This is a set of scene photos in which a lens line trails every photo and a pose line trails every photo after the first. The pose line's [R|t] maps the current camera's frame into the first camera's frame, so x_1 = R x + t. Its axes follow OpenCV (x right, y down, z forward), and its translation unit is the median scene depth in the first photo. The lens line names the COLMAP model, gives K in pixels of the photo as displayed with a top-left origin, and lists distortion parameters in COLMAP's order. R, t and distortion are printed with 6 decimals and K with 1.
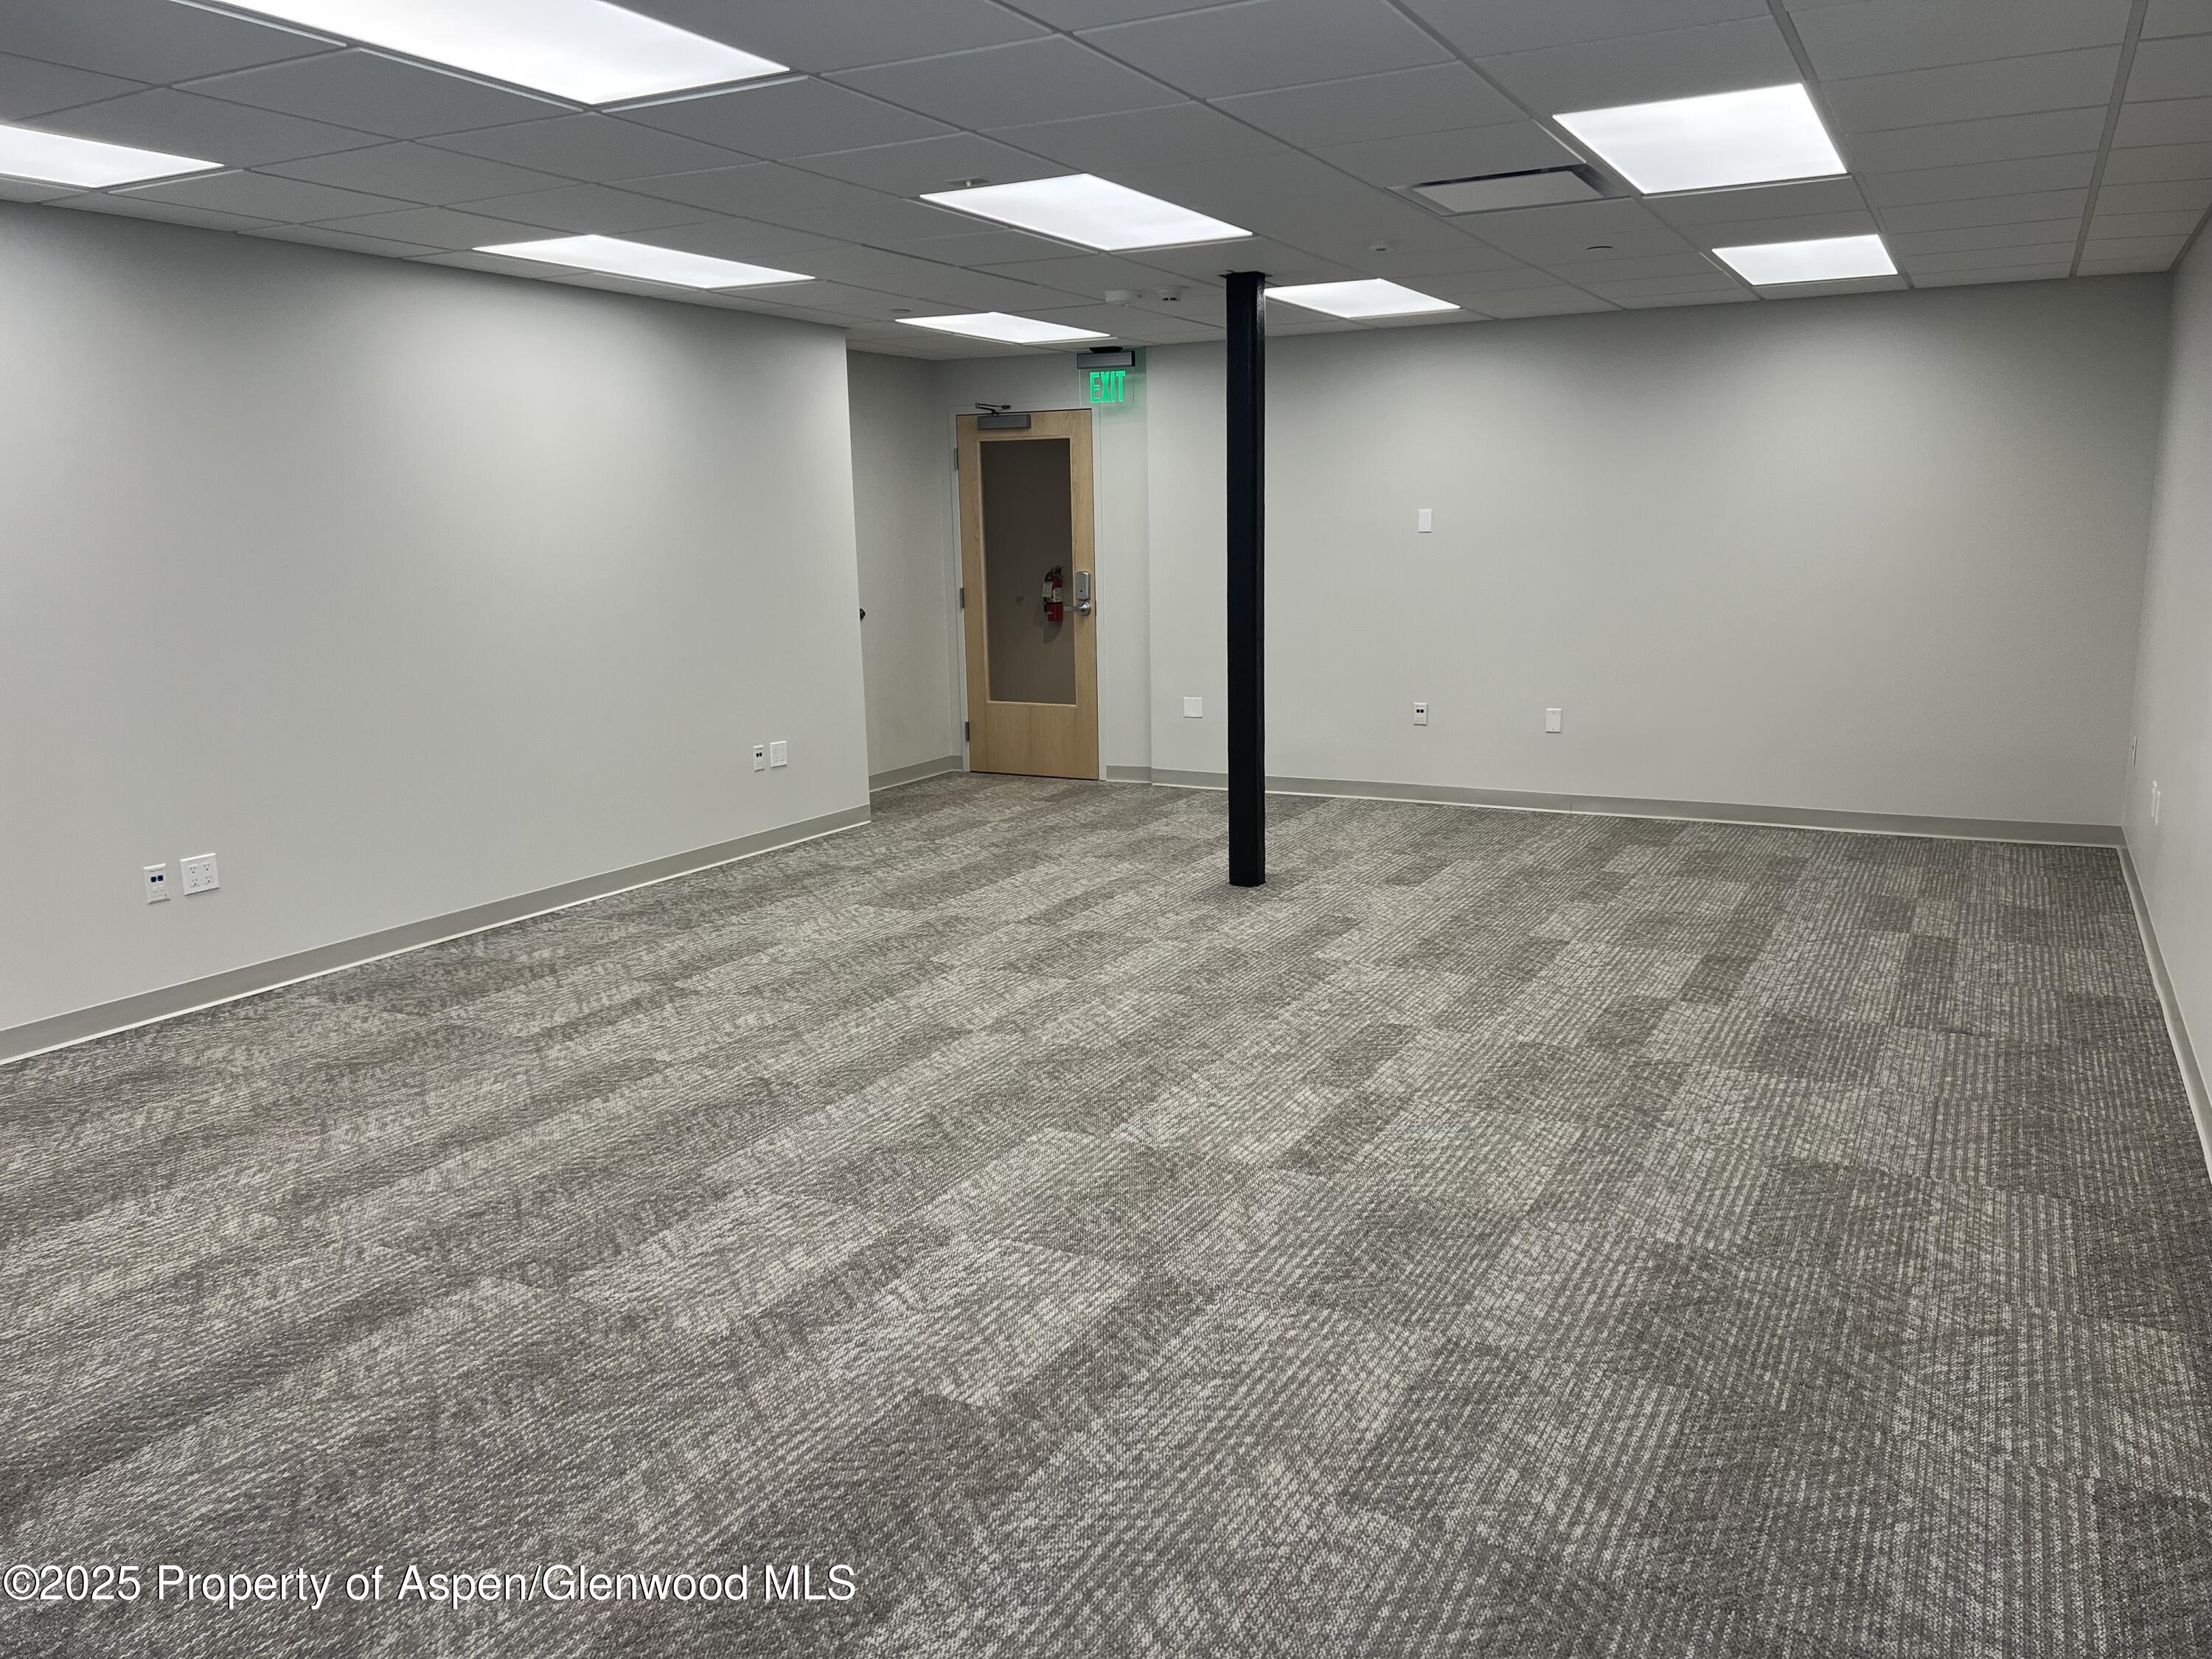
lens RADIAL K [[1656.8, 0, 1159.8], [0, 1656.8, 897.9], [0, 0, 1]] dist [0.032775, -0.042824]
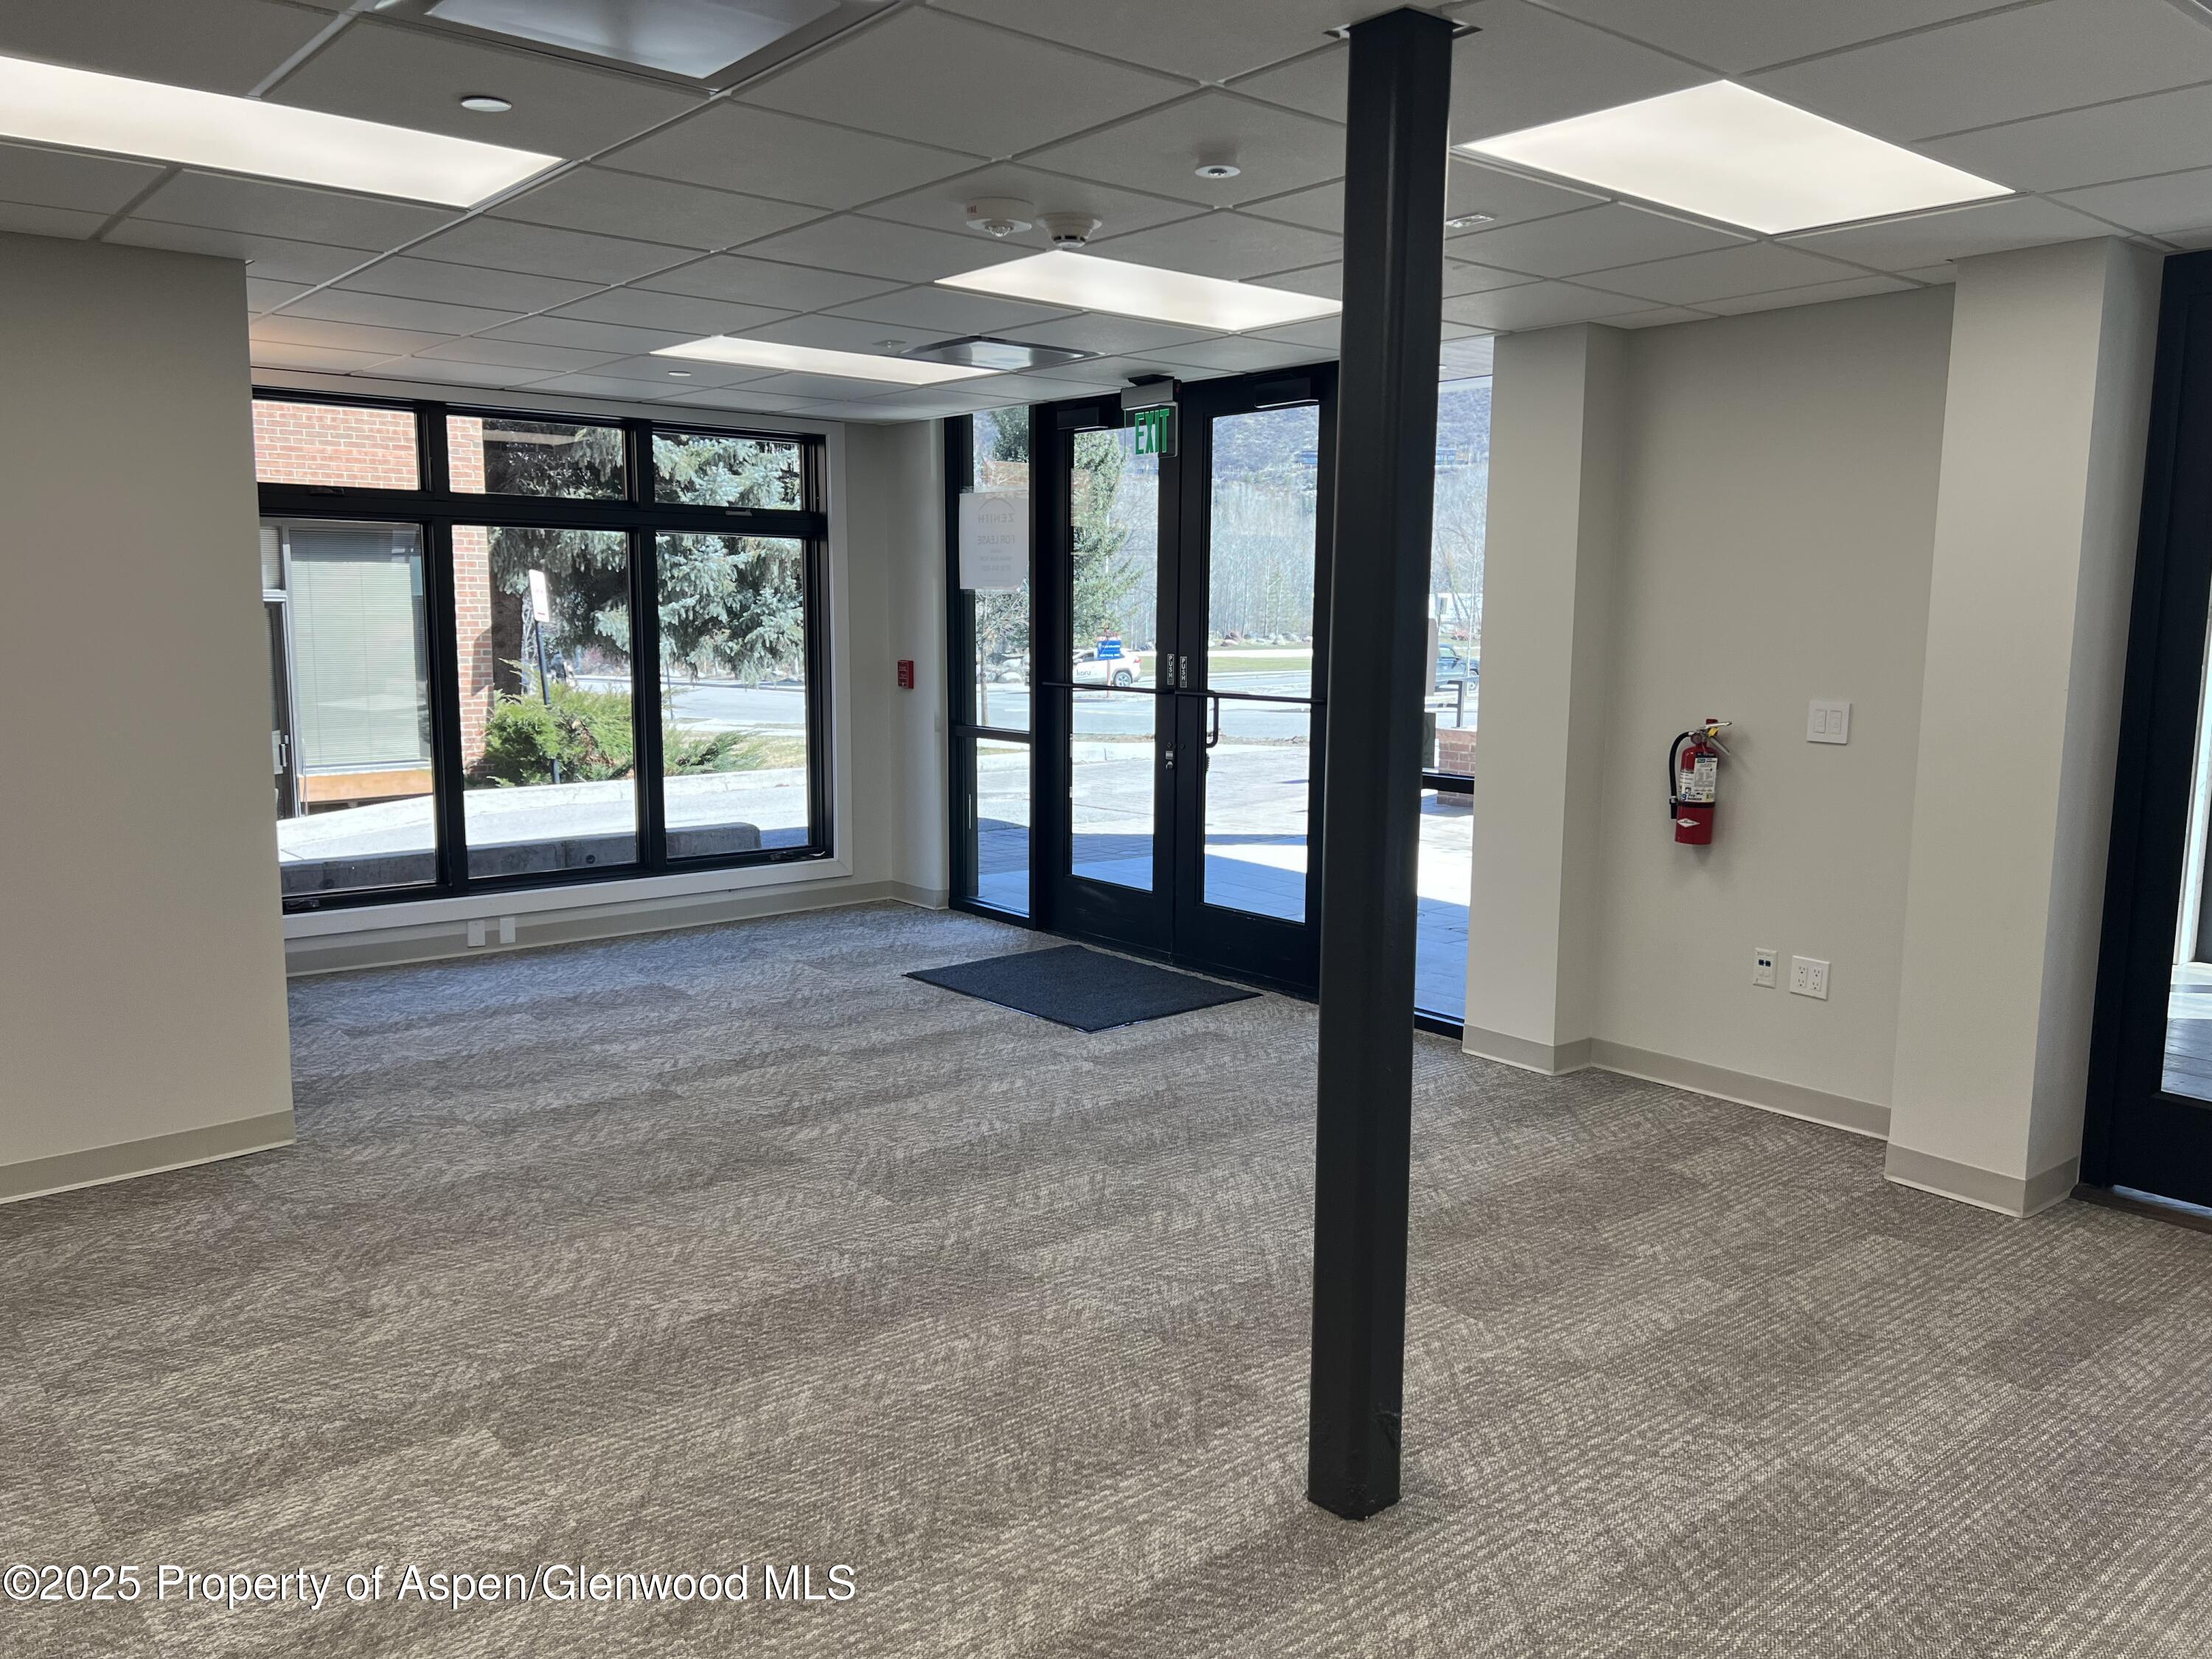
lens RADIAL K [[1656.8, 0, 1103.9], [0, 1656.8, 822.1], [0, 0, 1]] dist [0.032775, -0.042824]
pose [[-0.916508, -0.046303, 0.397326, -0.615061], [0.092085, 0.942179, 0.322210, -0.261882], [-0.389272, 0.331896, -0.859251, 1.138574]]
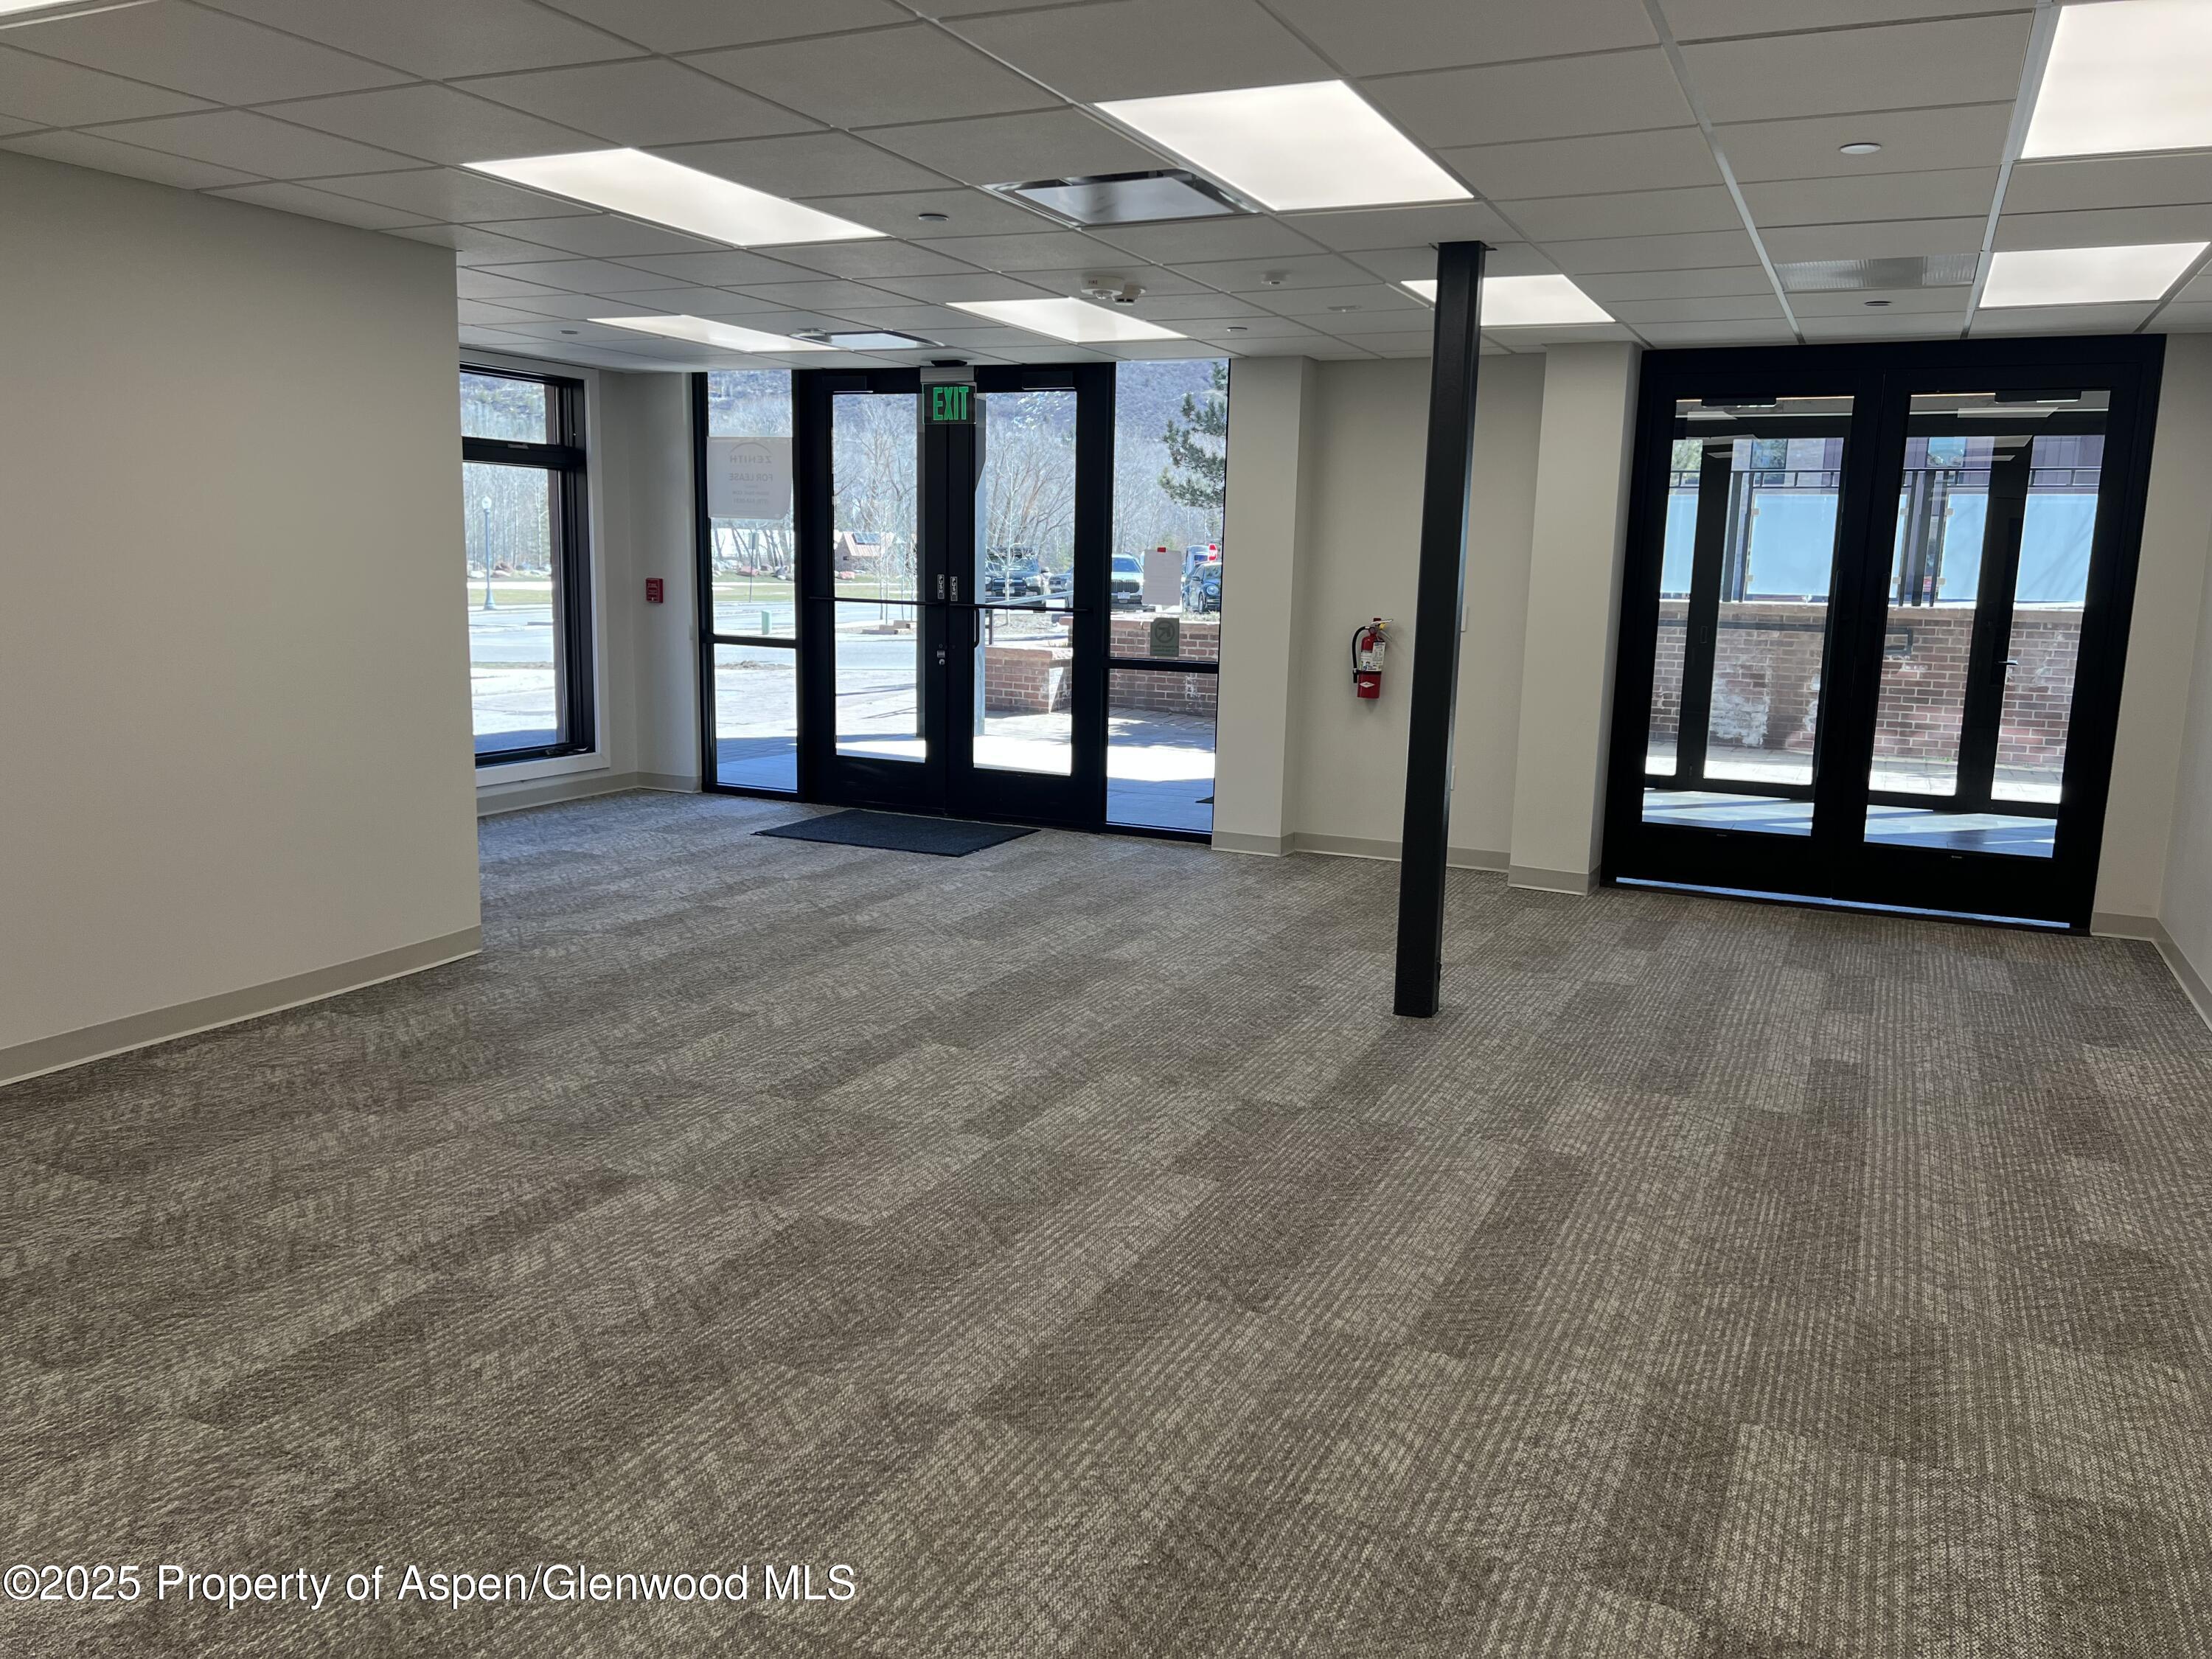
lens RADIAL K [[1656.8, 0, 1107.1], [0, 1656.8, 831.0], [0, 0, 1]] dist [0.032775, -0.042824]
pose [[-0.999779, -0.008568, -0.019191, -0.177202], [-0.015211, 0.925089, 0.379445, -0.392985], [0.014503, 0.379653, -0.925015, 1.755367]]
